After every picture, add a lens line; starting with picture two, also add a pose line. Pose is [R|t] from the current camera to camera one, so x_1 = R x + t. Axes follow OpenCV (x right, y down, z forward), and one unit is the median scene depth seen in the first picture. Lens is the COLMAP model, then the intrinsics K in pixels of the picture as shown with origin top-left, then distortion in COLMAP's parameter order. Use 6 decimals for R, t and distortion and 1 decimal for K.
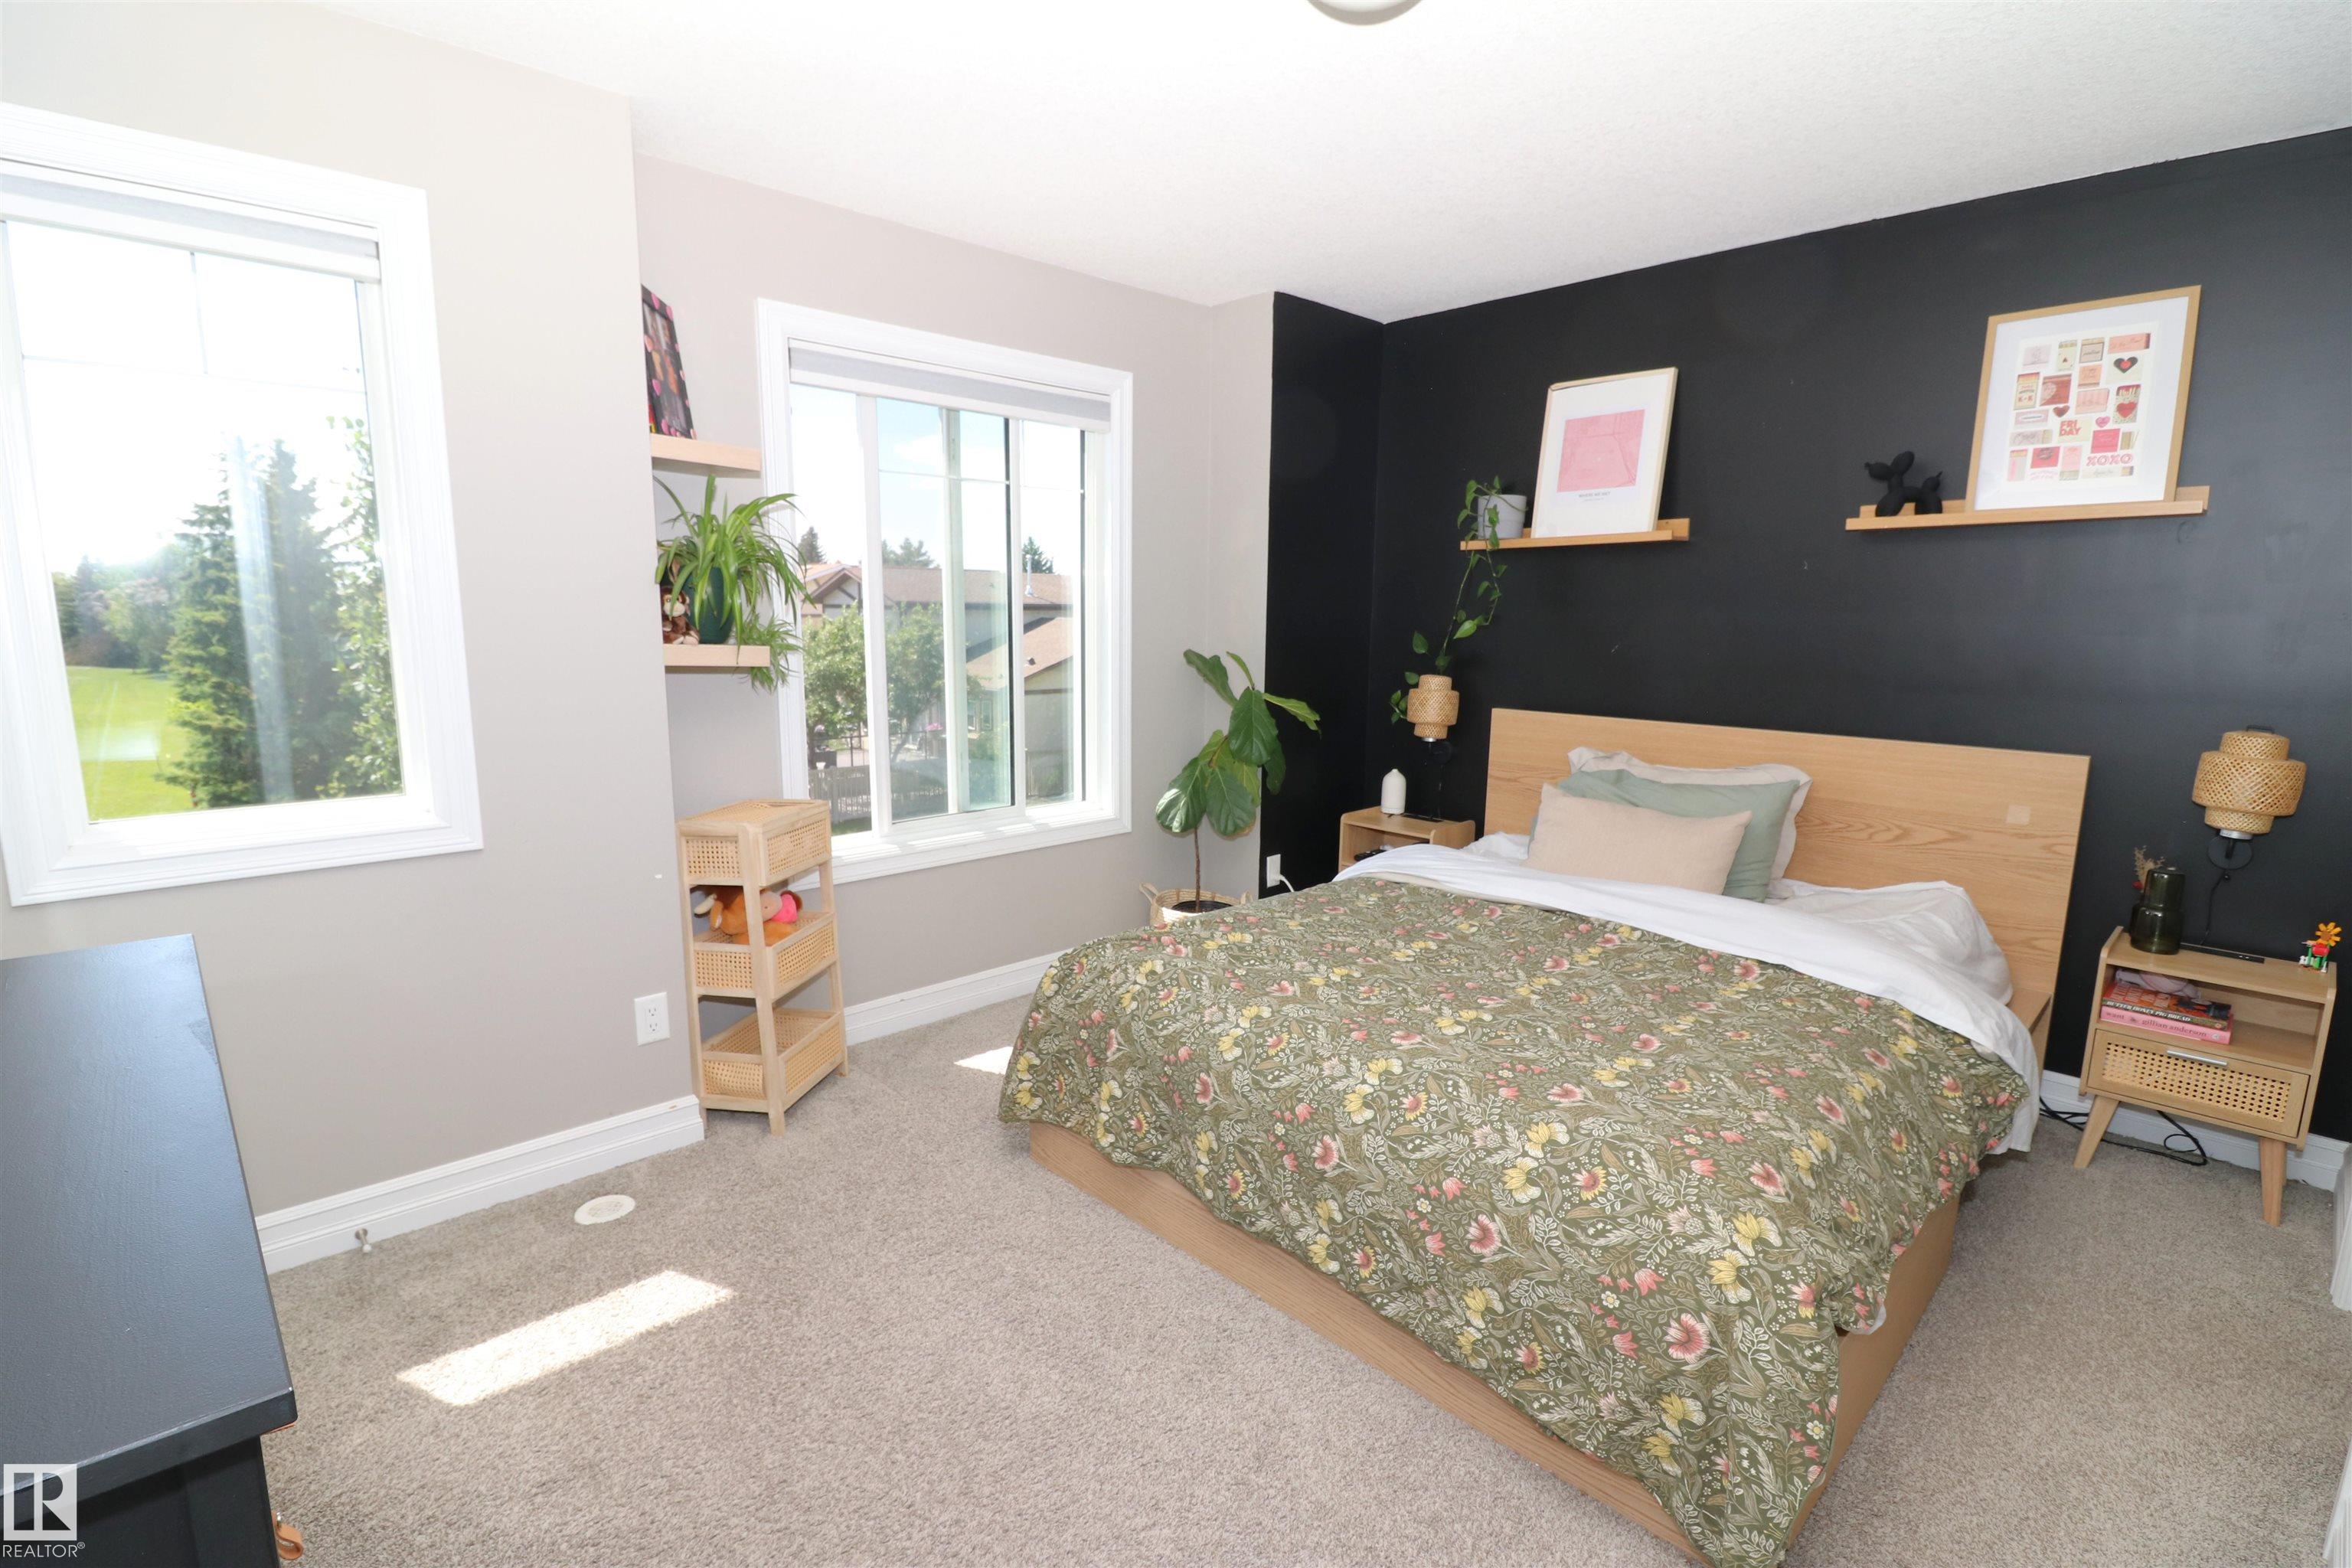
lens RADIAL K [[1014.1, 0, 1176.0], [0, 1014.1, 784.0], [0, 0, 1]] dist [0.000887, -0.000082]
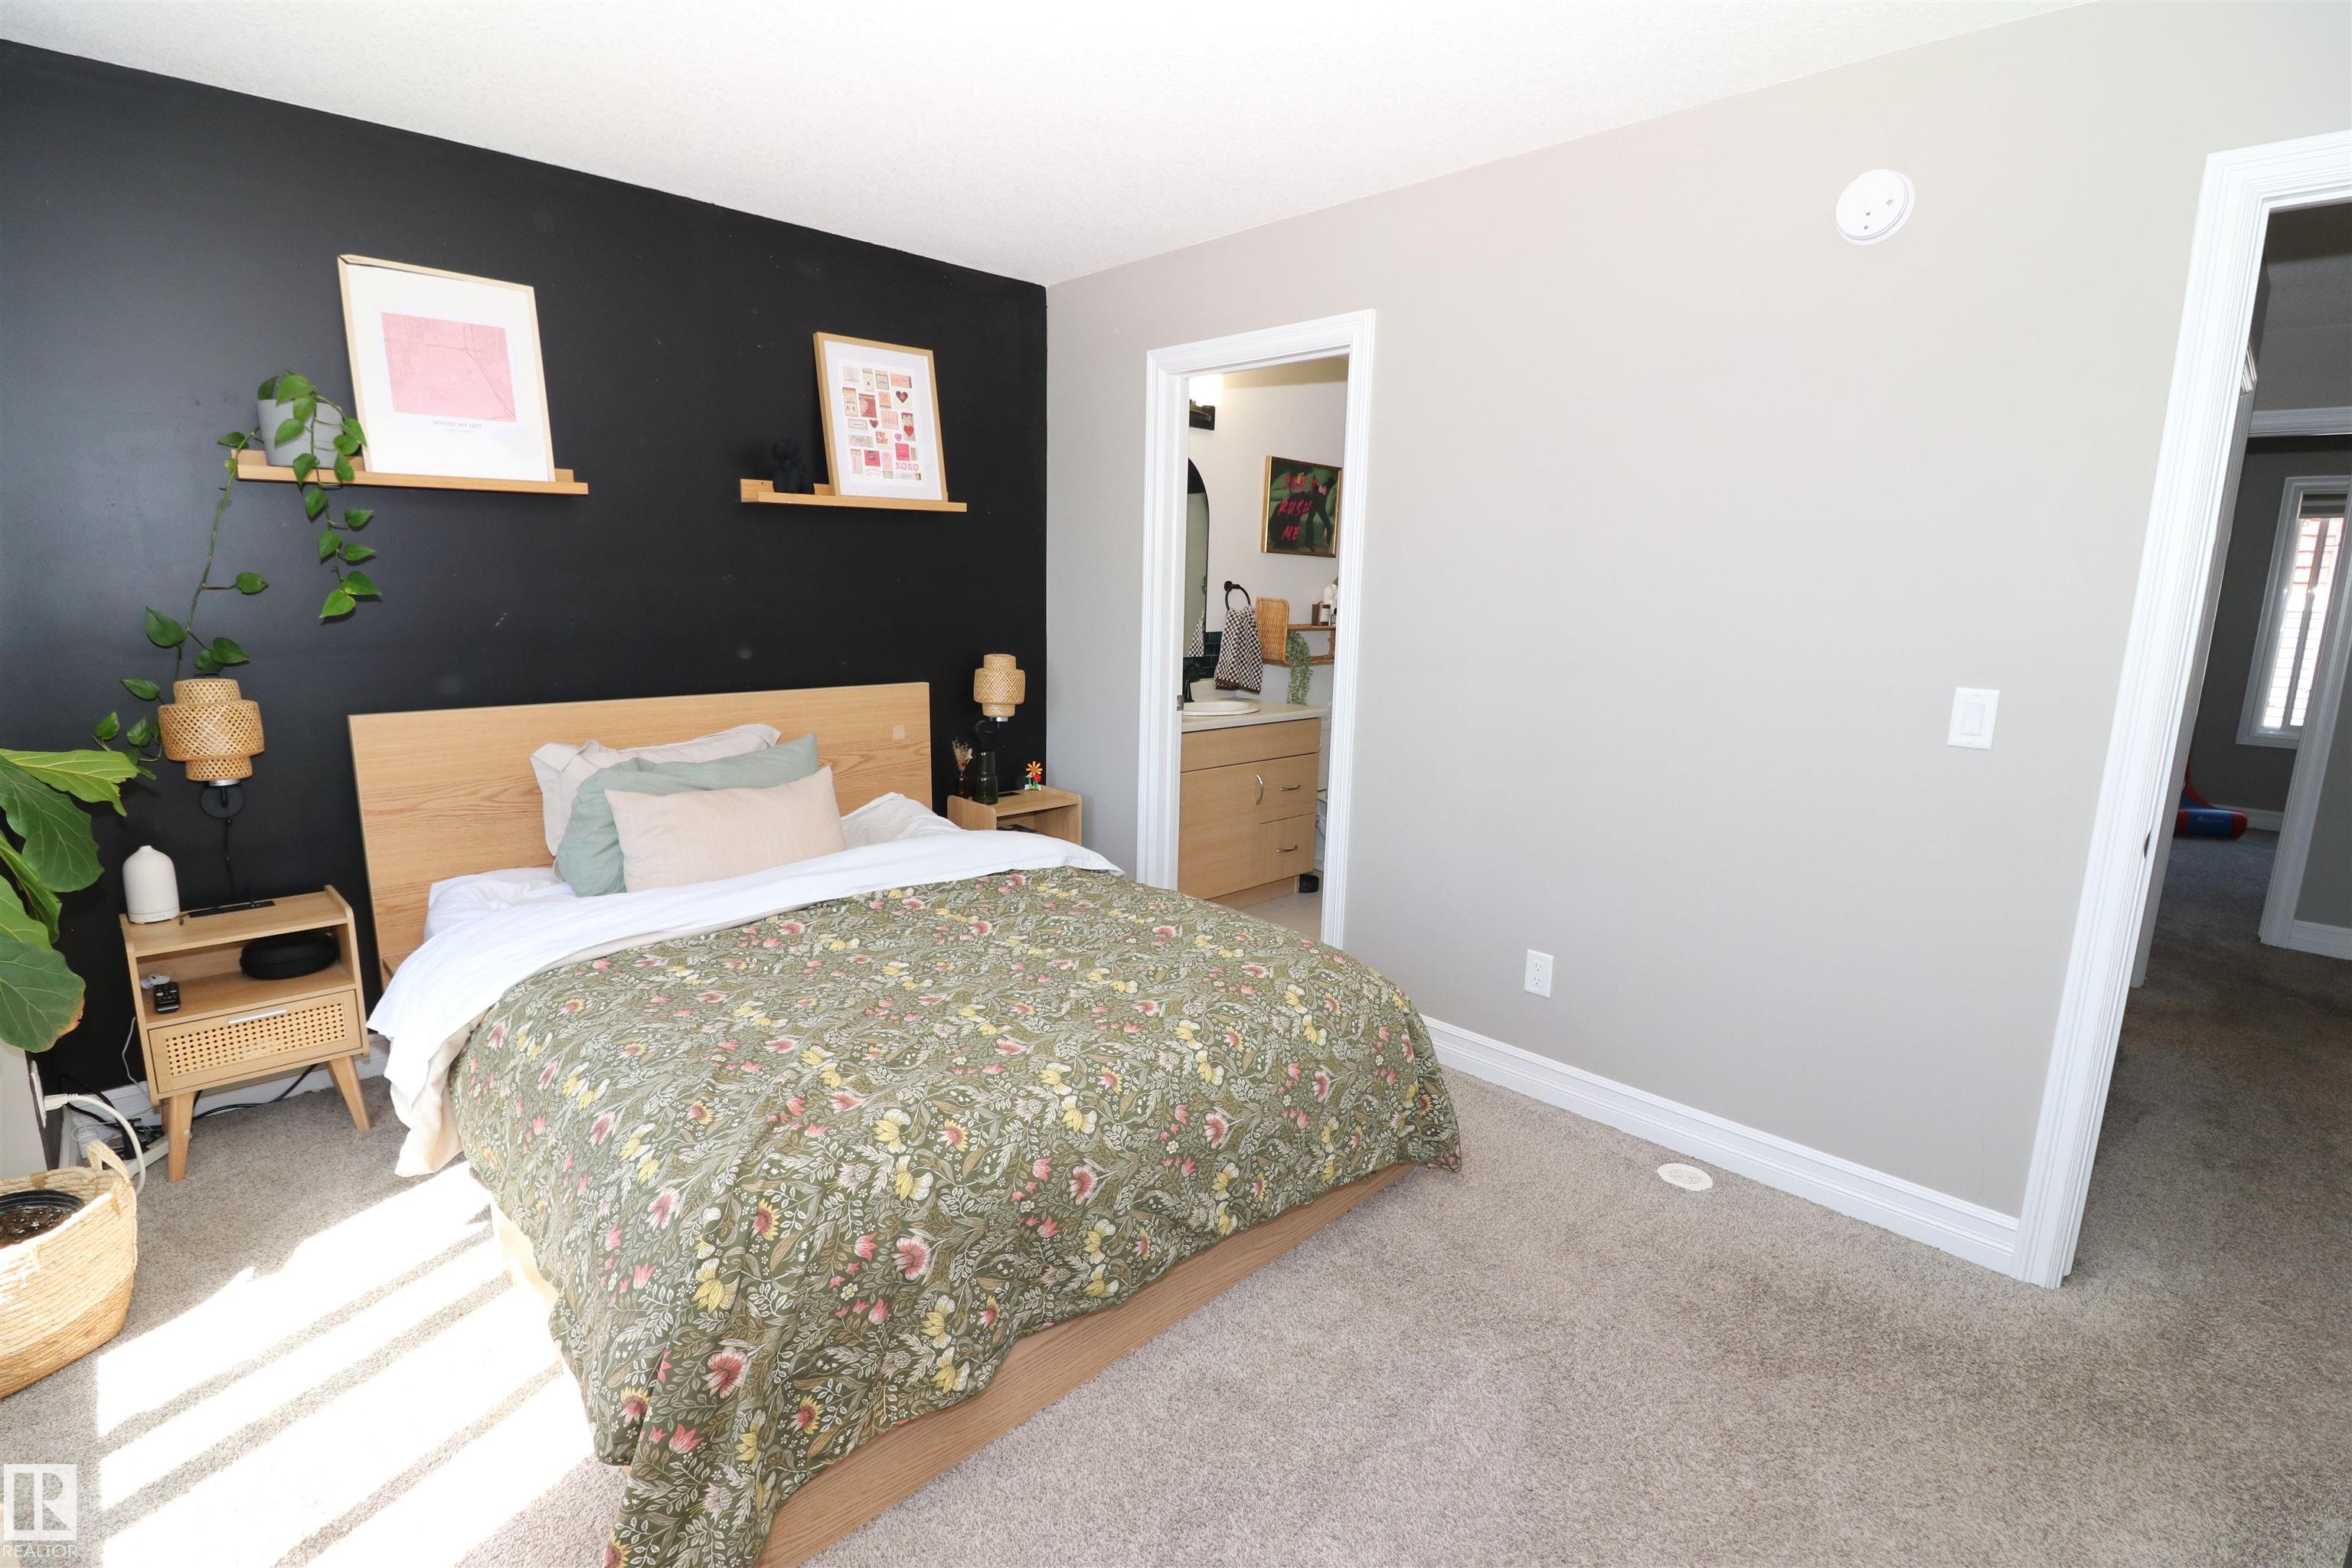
lens RADIAL K [[1089.6, 0, 1166.0], [0, 1089.6, 791.5], [0, 0, 1]] dist [0.001228, -0.014044]
pose [[0.032859, -0.198368, 0.979577, -0.630844], [0.159485, 0.968588, 0.190793, -0.132228], [-0.986653, 0.149959, 0.063463, 0.684970]]
